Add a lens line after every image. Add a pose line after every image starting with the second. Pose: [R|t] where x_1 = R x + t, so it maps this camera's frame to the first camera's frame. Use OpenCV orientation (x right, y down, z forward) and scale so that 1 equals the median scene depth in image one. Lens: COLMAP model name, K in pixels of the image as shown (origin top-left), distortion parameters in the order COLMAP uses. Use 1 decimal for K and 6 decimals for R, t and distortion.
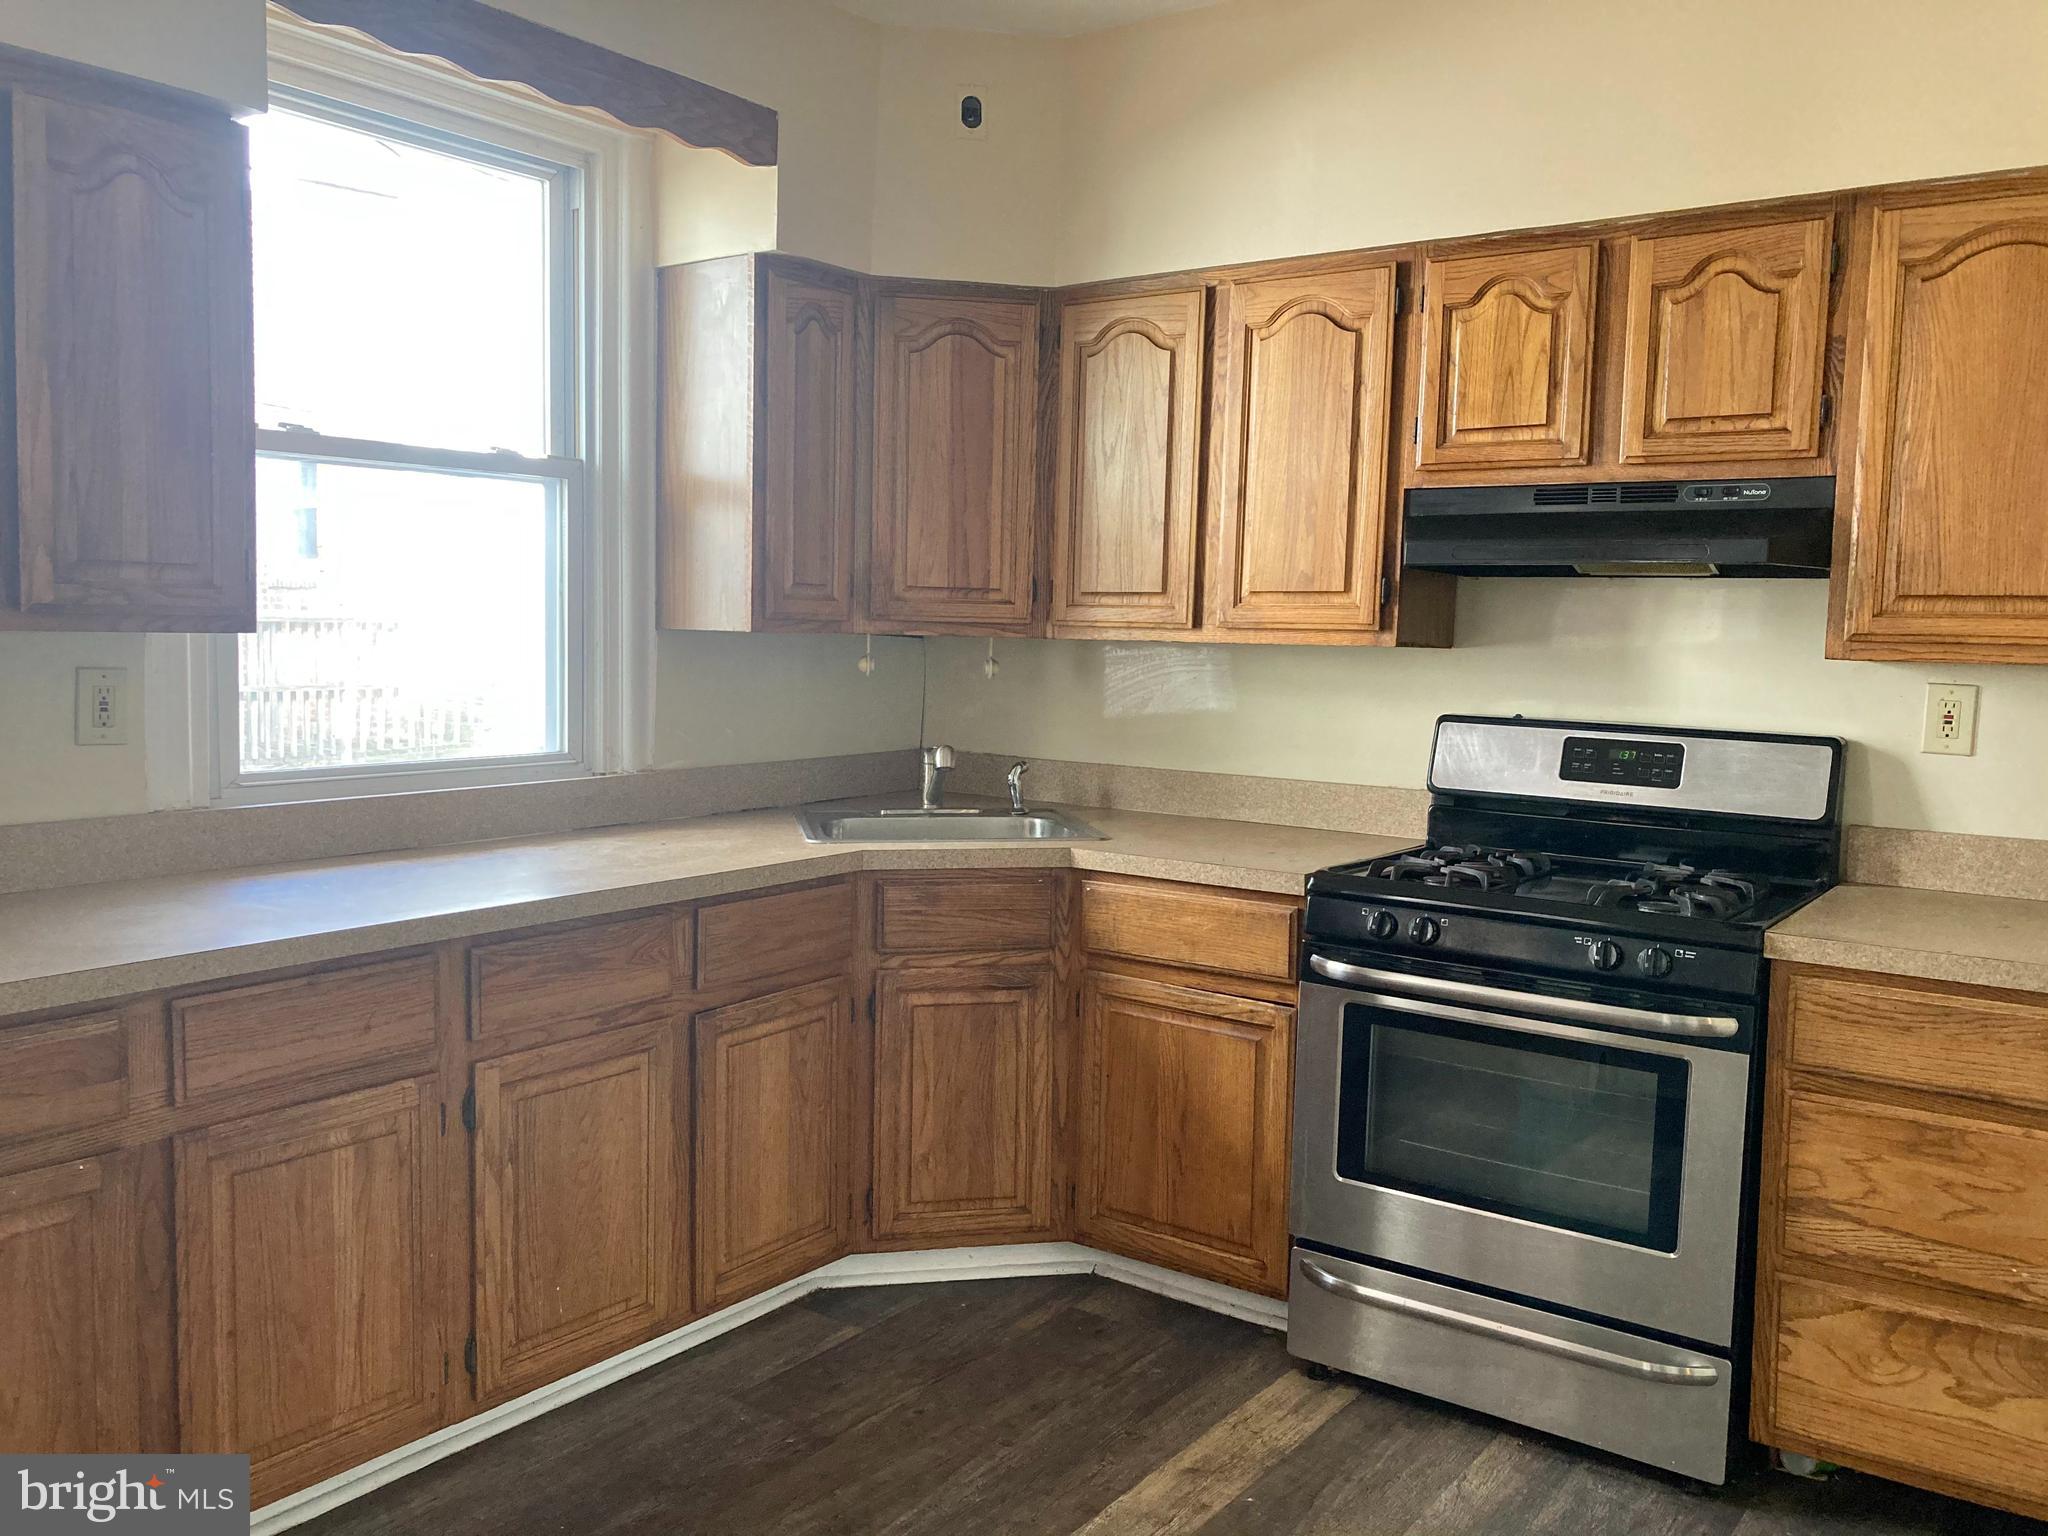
lens RADIAL K [[1668.1, 0, 1019.7], [0, 1668.1, 758.6], [0, 0, 1]] dist [0.039224, -0.046268]
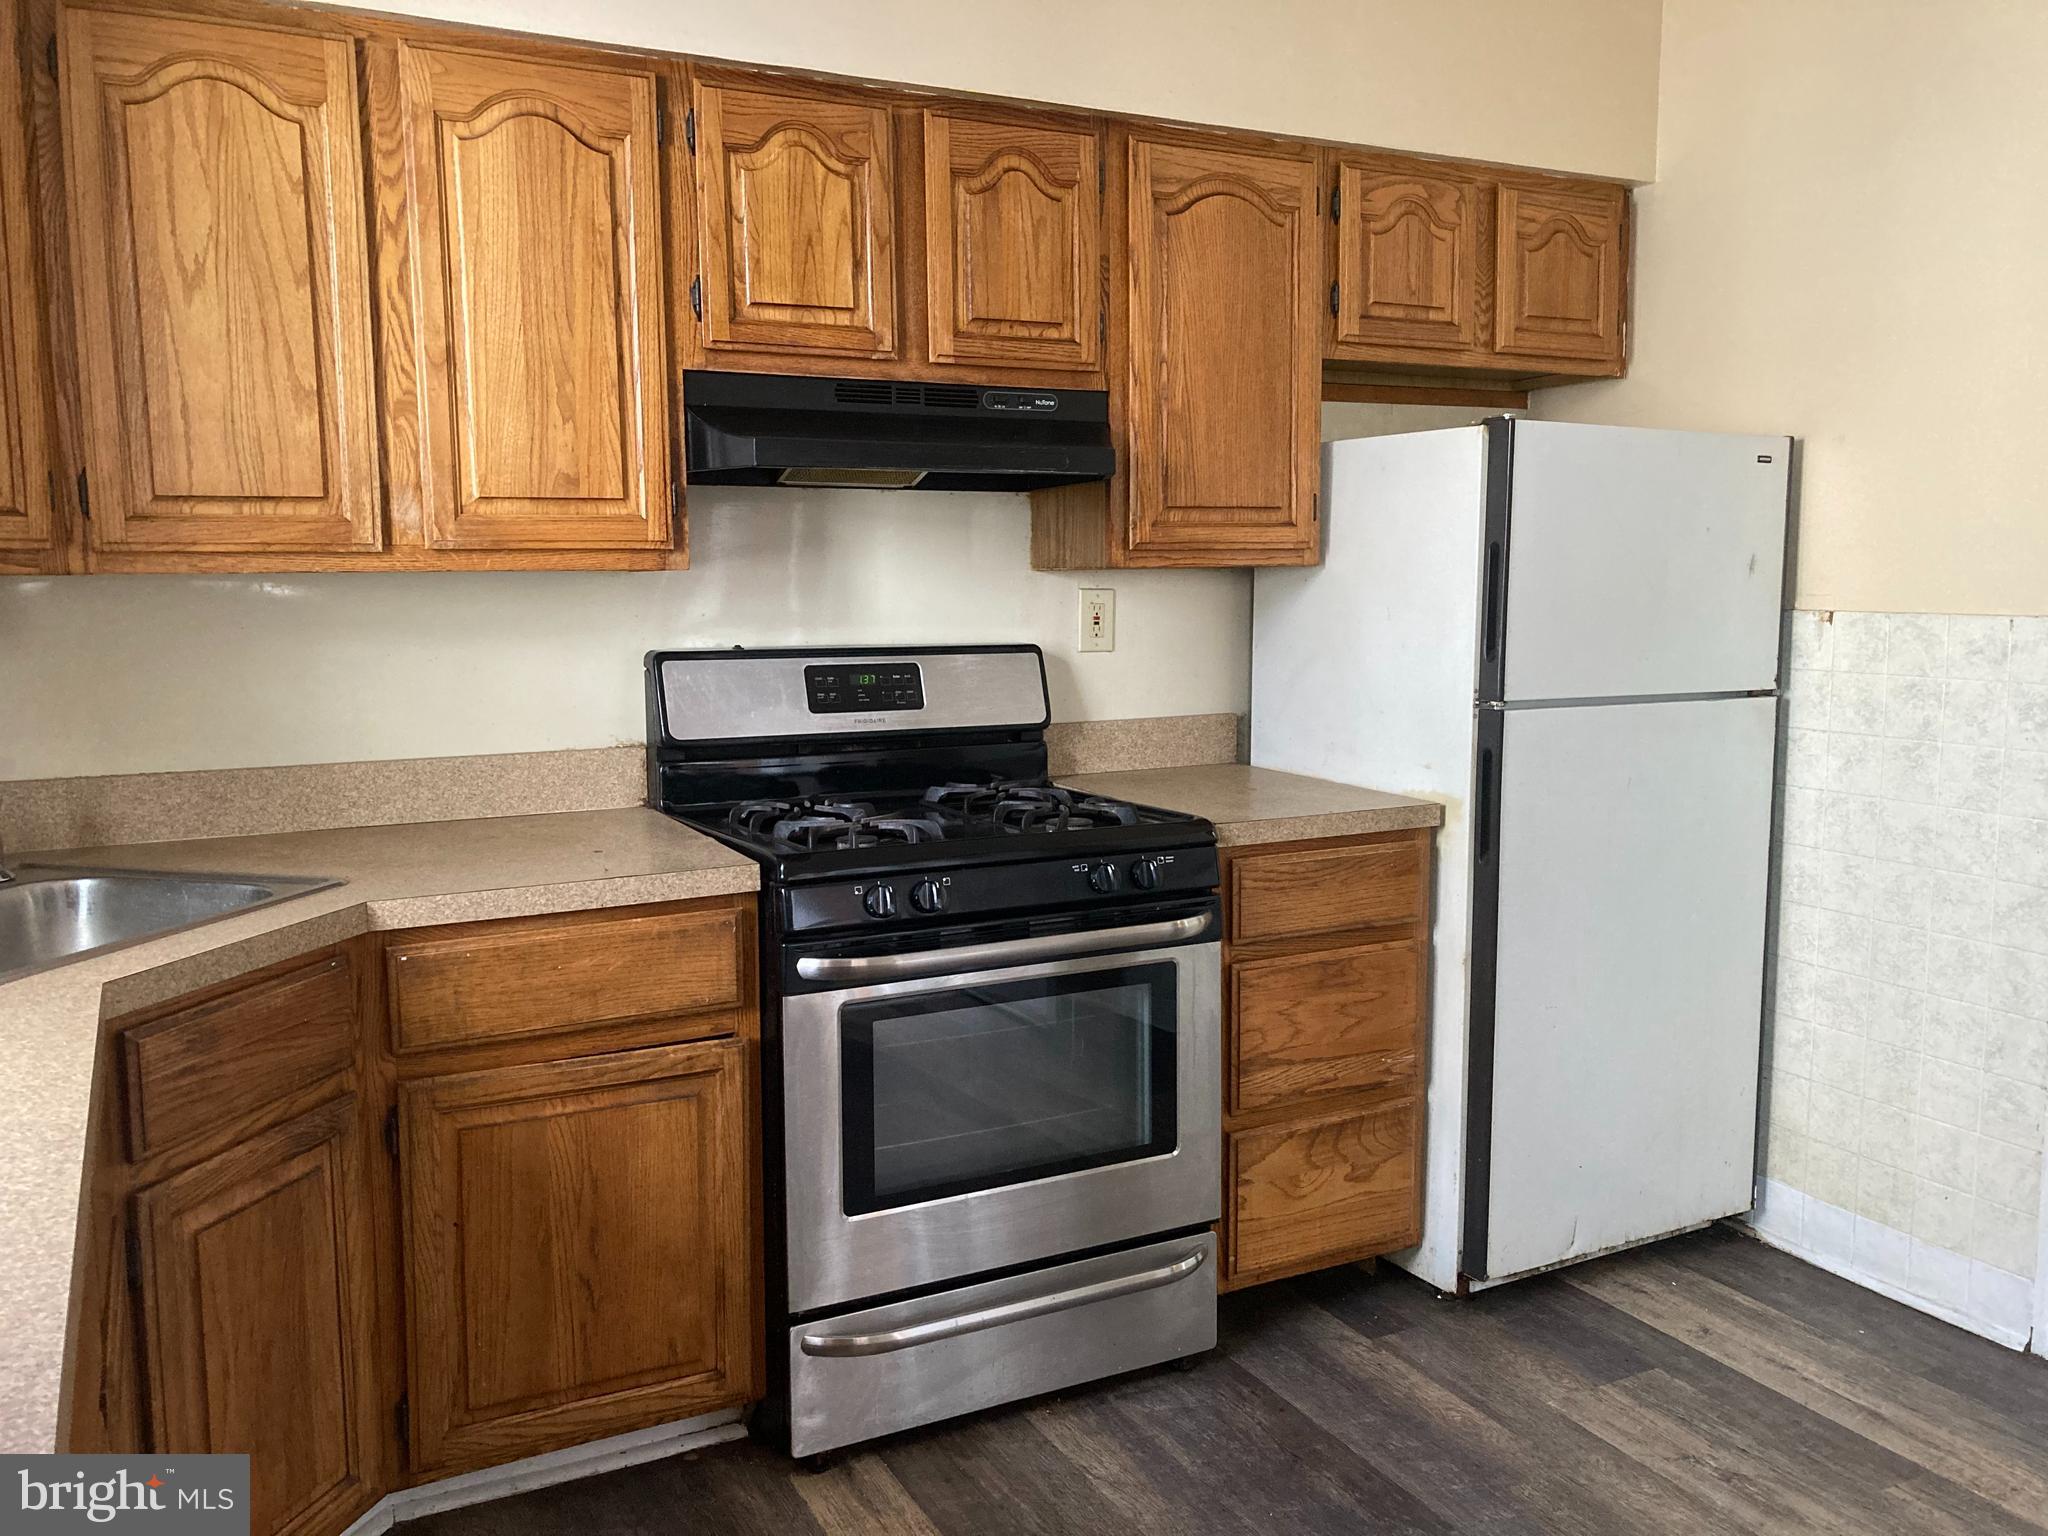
lens RADIAL K [[1668.1, 0, 1029.1], [0, 1668.1, 772.7], [0, 0, 1]] dist [0.039224, -0.046268]
pose [[0.450940, -0.135772, 0.882167, -0.457395], [0.090822, 0.990212, 0.105975, -0.044049], [-0.887922, 0.032332, 0.458857, 0.532785]]
